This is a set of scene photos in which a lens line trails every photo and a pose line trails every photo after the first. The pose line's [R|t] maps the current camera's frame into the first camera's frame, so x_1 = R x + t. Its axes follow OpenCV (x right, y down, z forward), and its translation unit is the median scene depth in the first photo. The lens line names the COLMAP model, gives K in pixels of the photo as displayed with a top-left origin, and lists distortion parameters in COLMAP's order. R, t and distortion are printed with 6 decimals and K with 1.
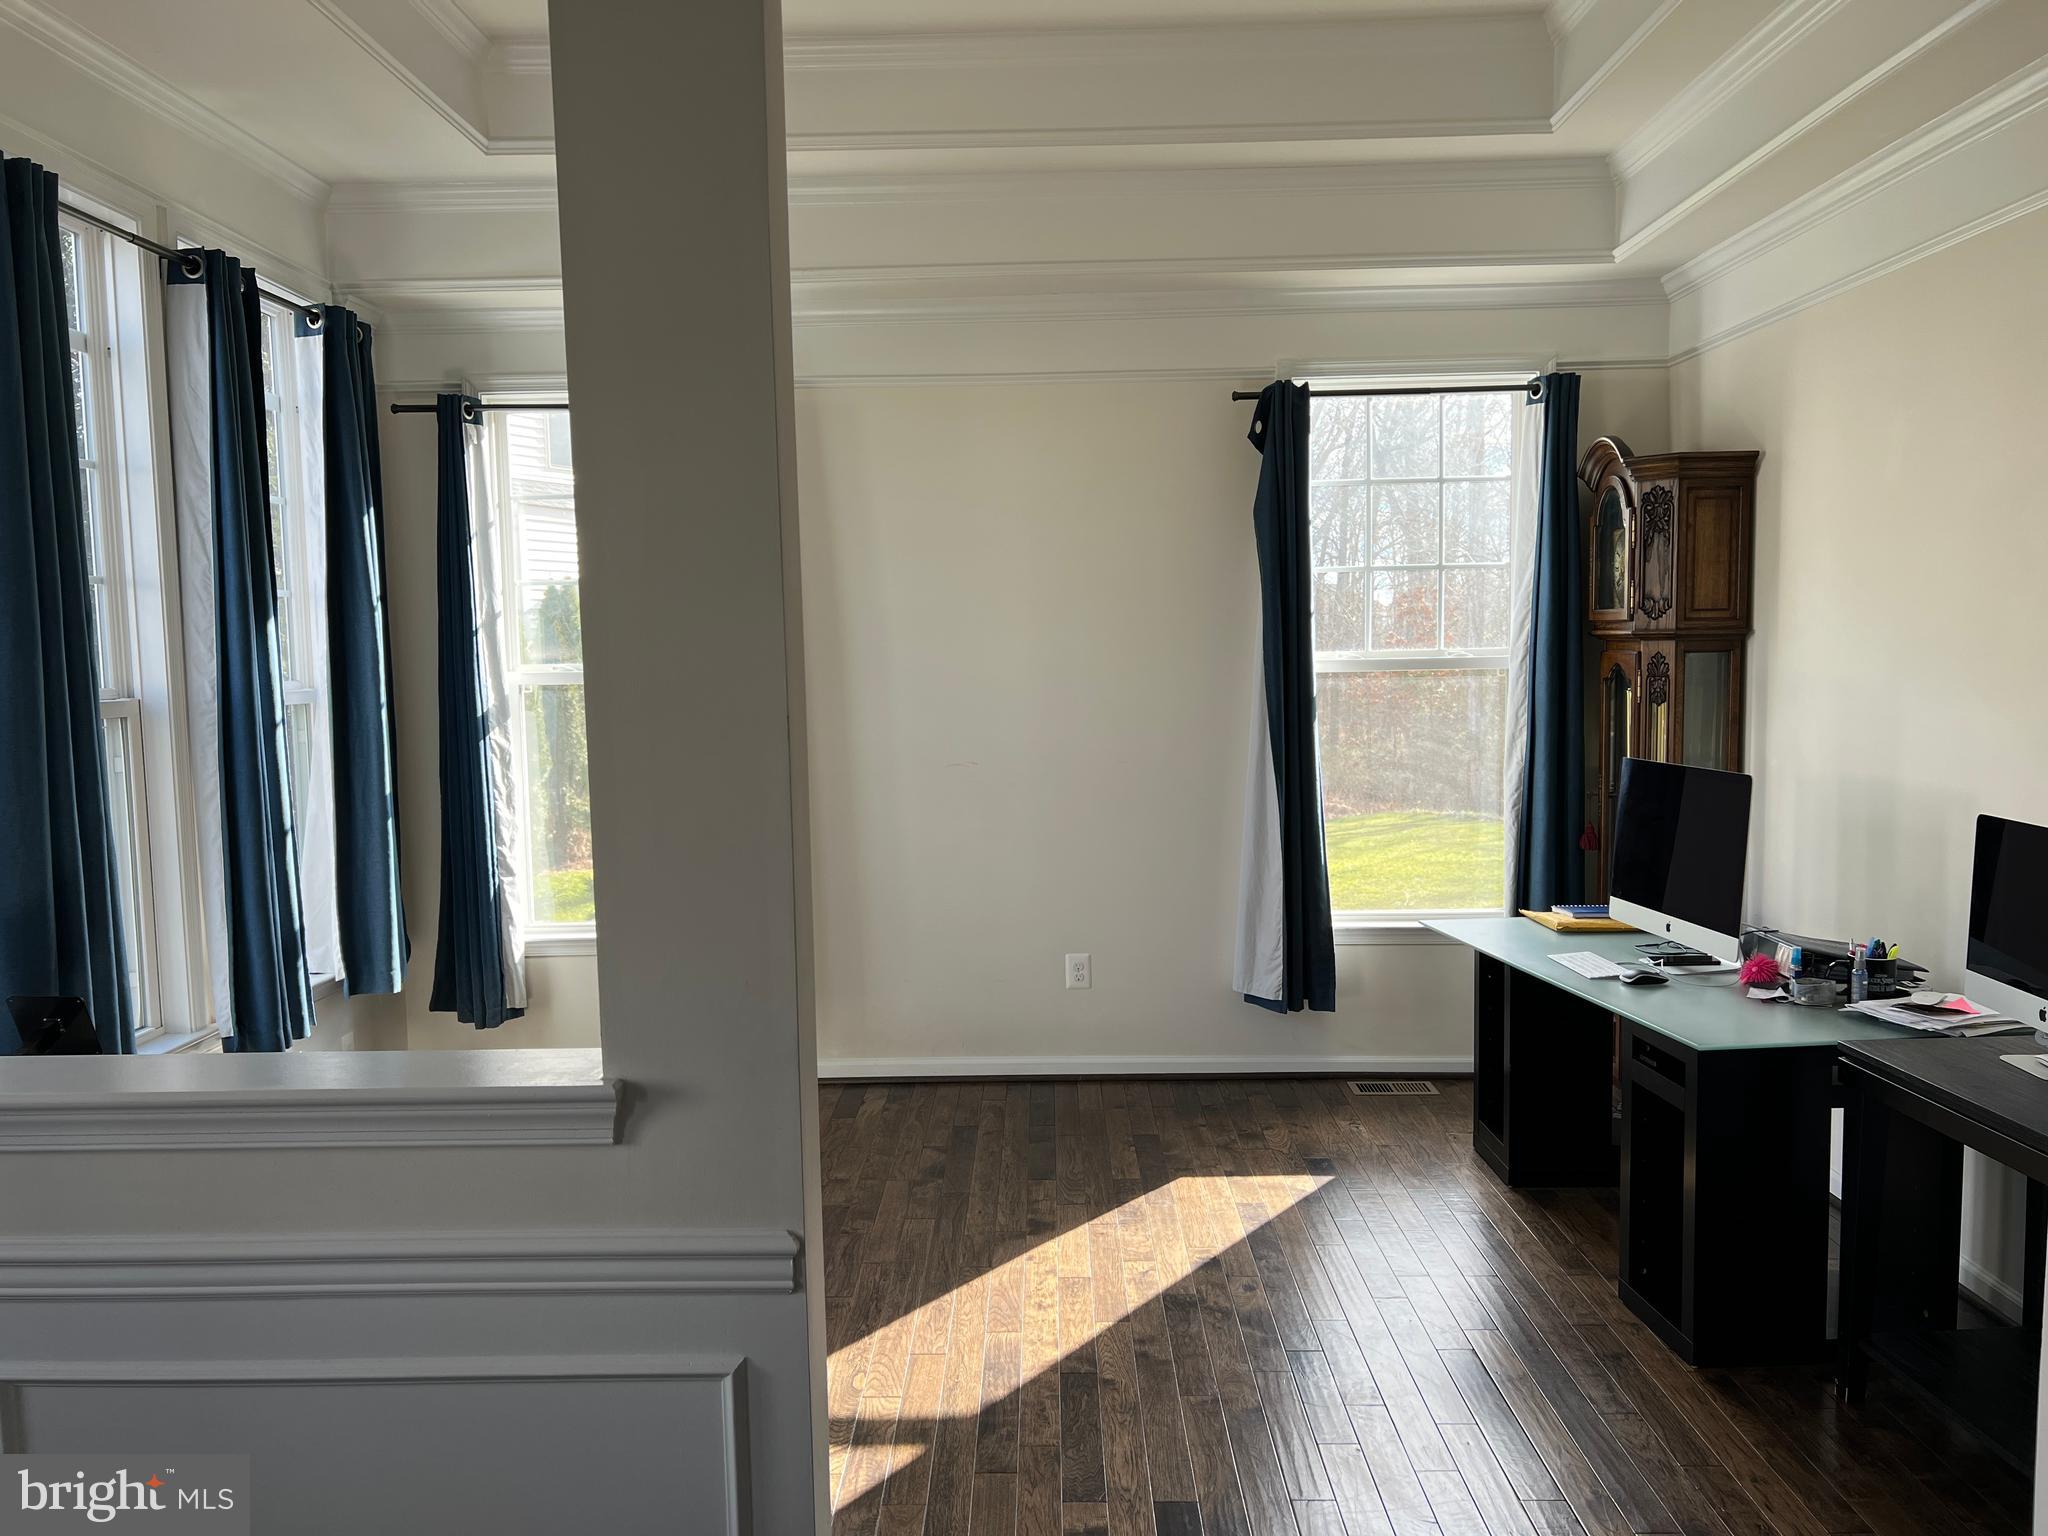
lens RADIAL K [[1543.9, 0, 1019.5], [0, 1543.9, 778.2], [0, 0, 1]] dist [0.031642, -0.004714]
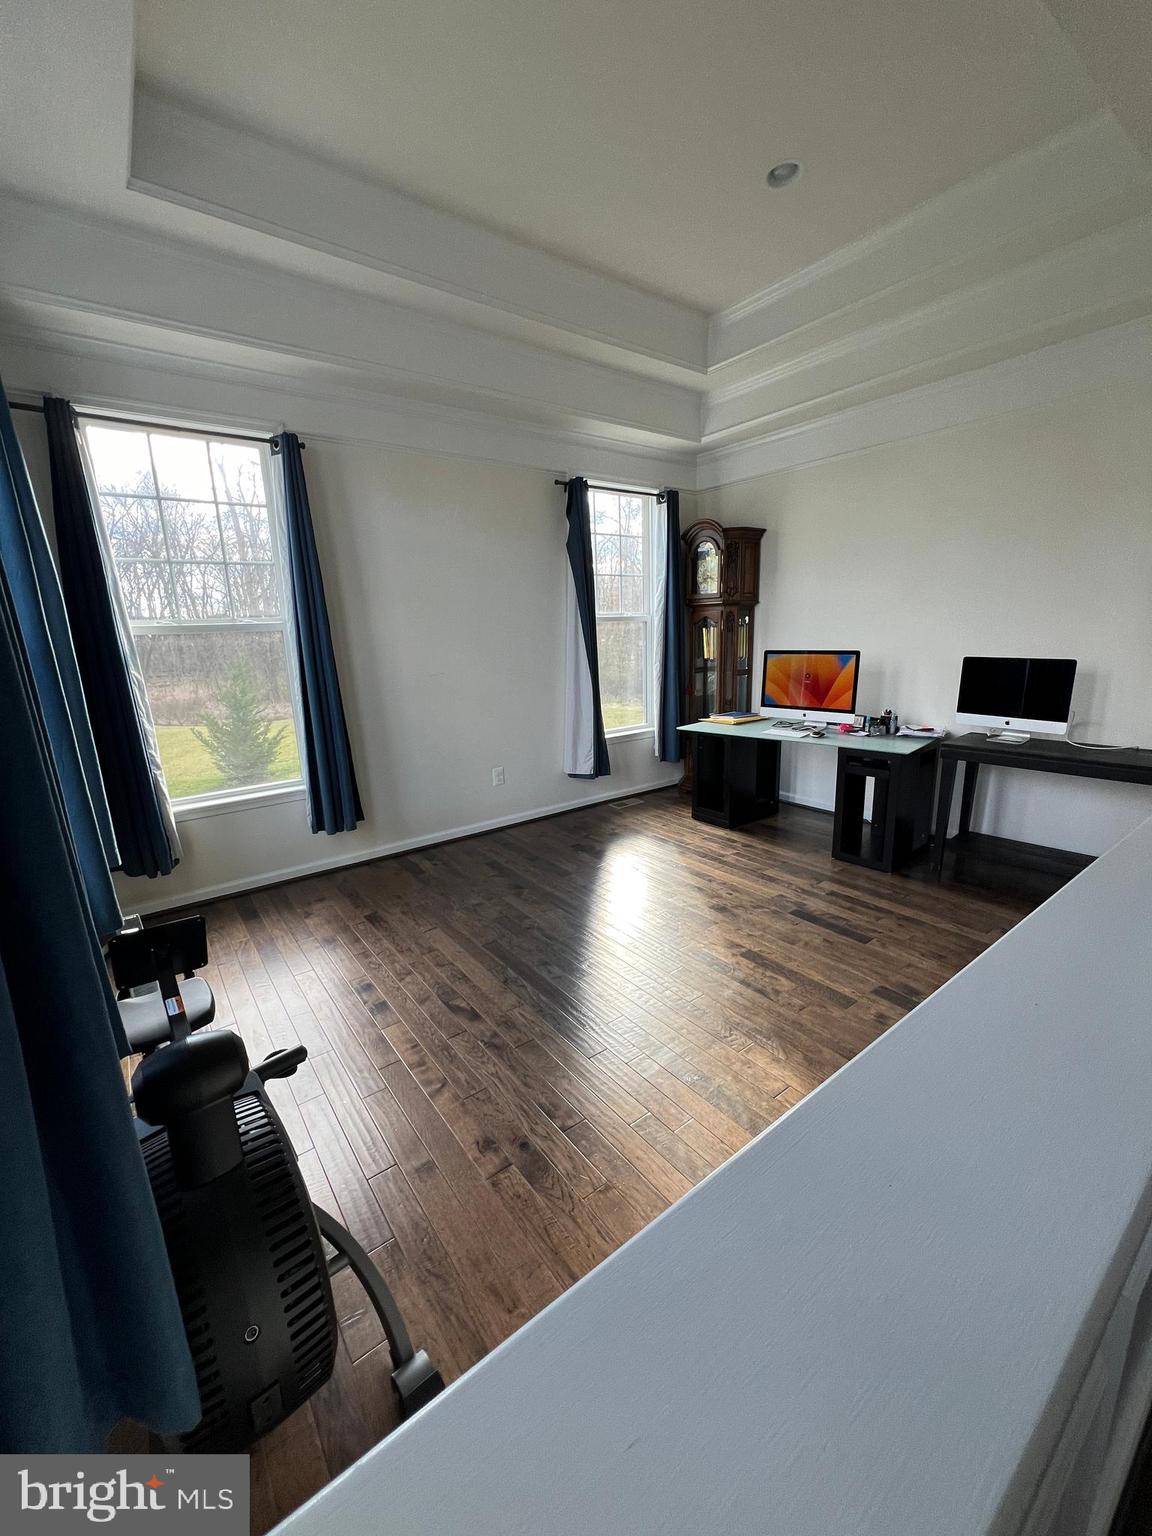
lens RADIAL K [[616.4, 0, 579.1], [0, 616.4, 764.6], [0, 0, 1]] dist [-0.003422, -0.000084]
pose [[0.787018, -0.141928, 0.600383, -0.375301], [0.070751, 0.987521, 0.140700, 0.006159], [-0.612860, -0.068255, 0.787238, 0.328544]]
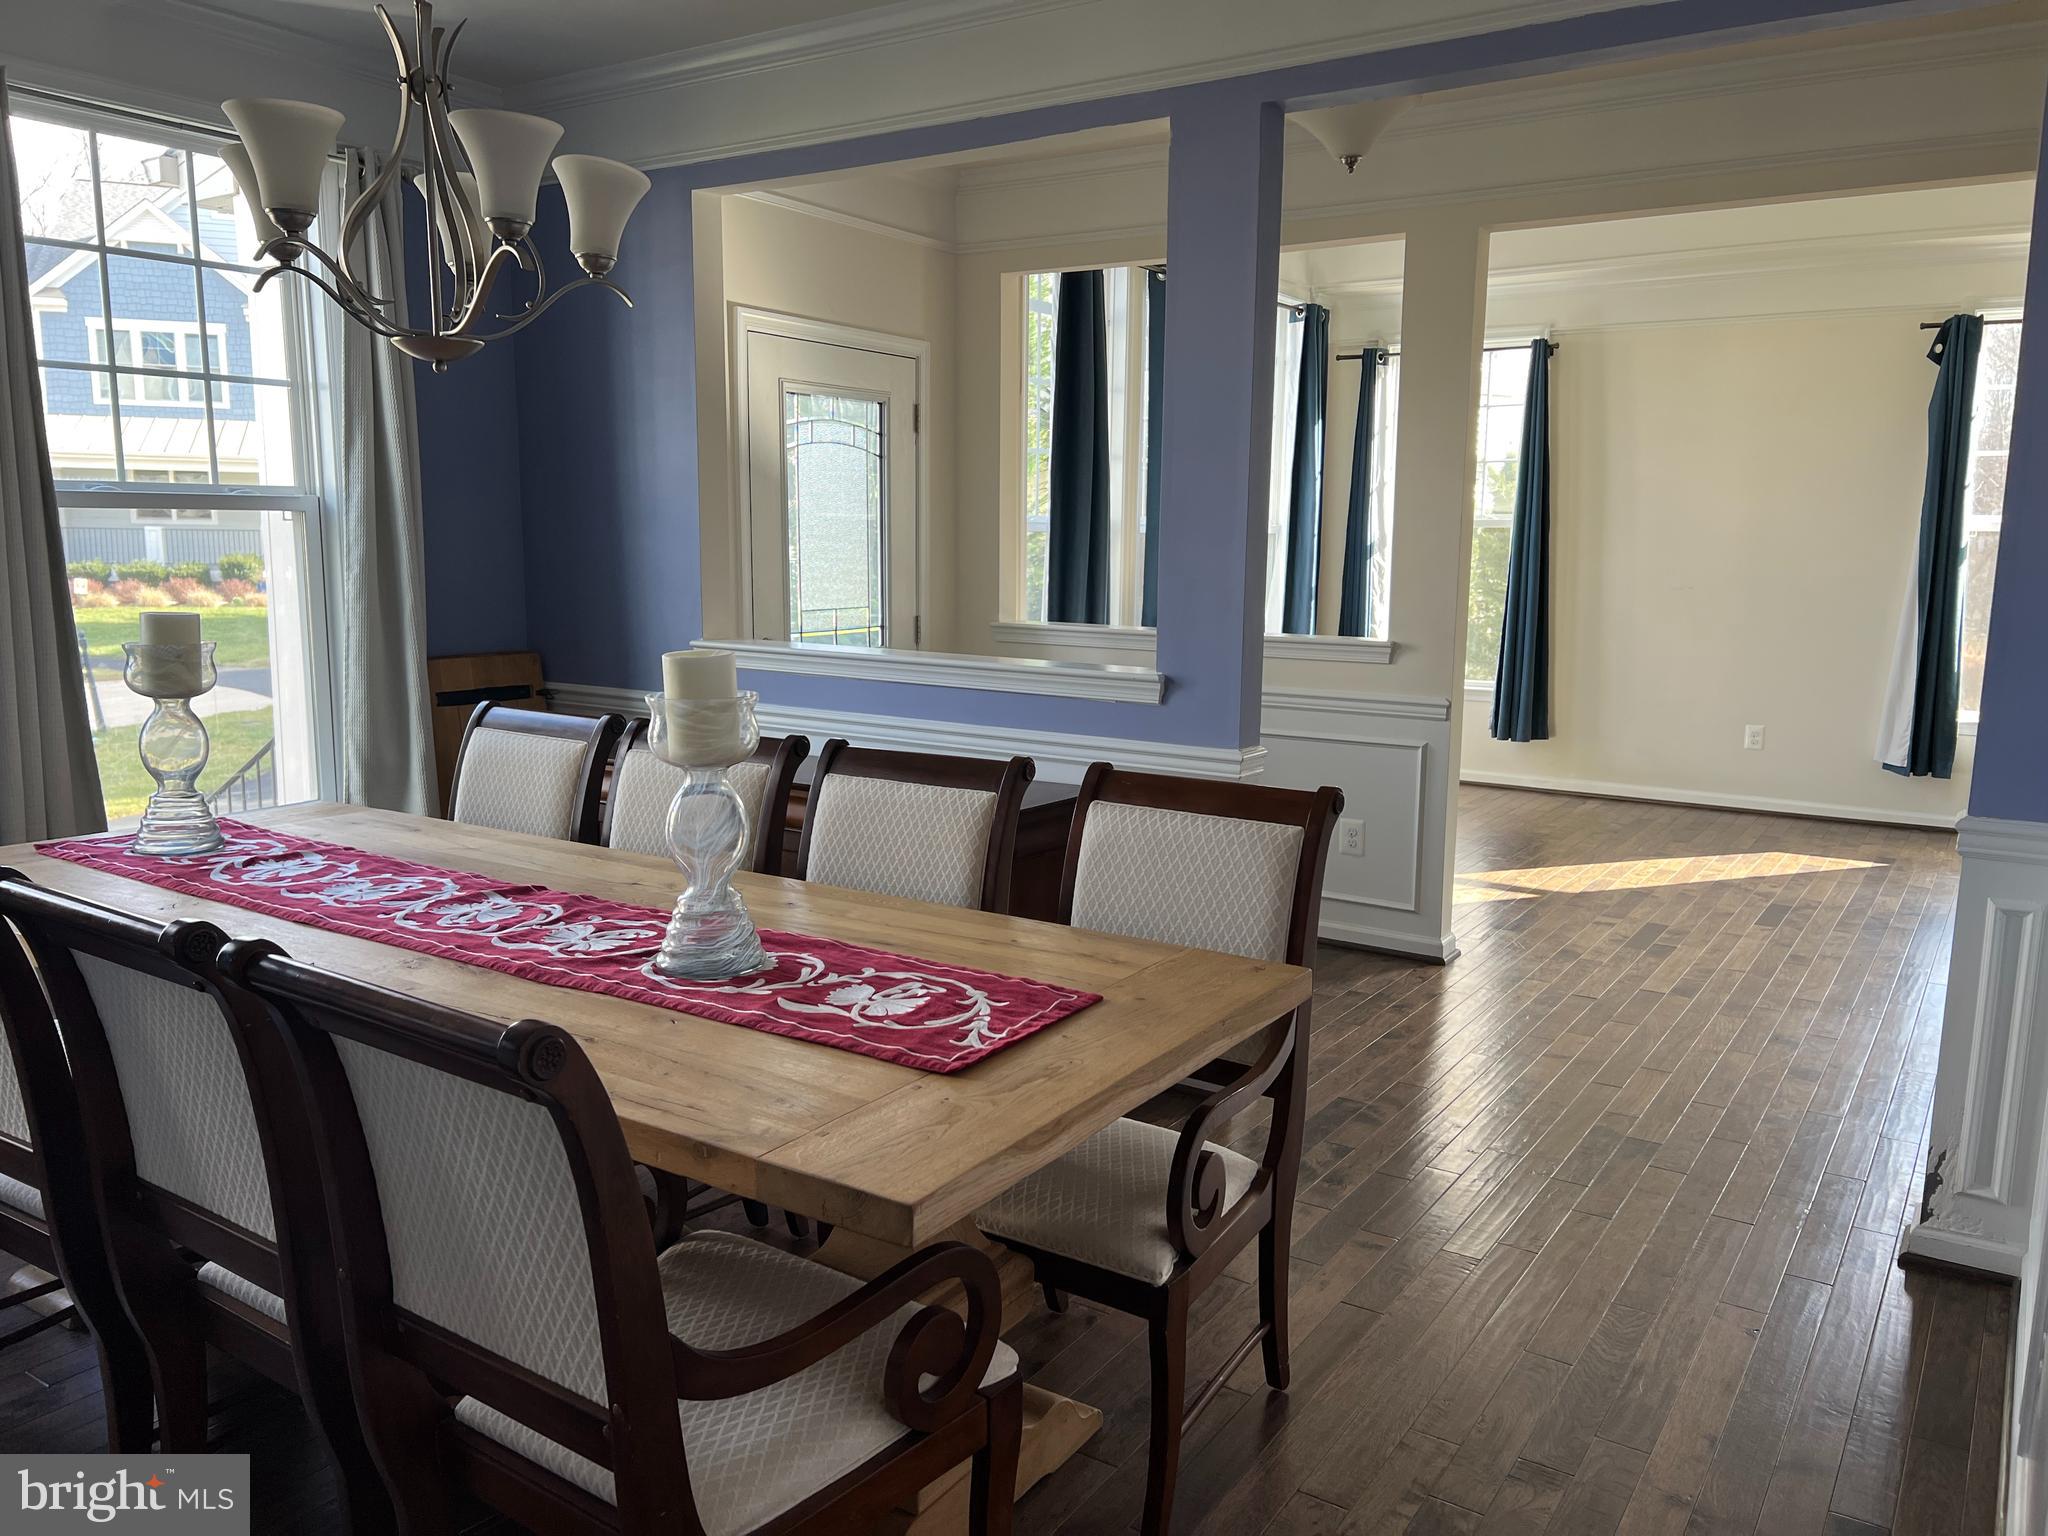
lens RADIAL K [[1543.9, 0, 1022.9], [0, 1543.9, 763.8], [0, 0, 1]] dist [0.031642, -0.004714]
pose [[0.843349, 0.106877, -0.526631, 0.240497], [-0.073798, 0.993771, 0.083500, 0.082917], [0.532275, -0.031556, 0.845983, -0.614922]]
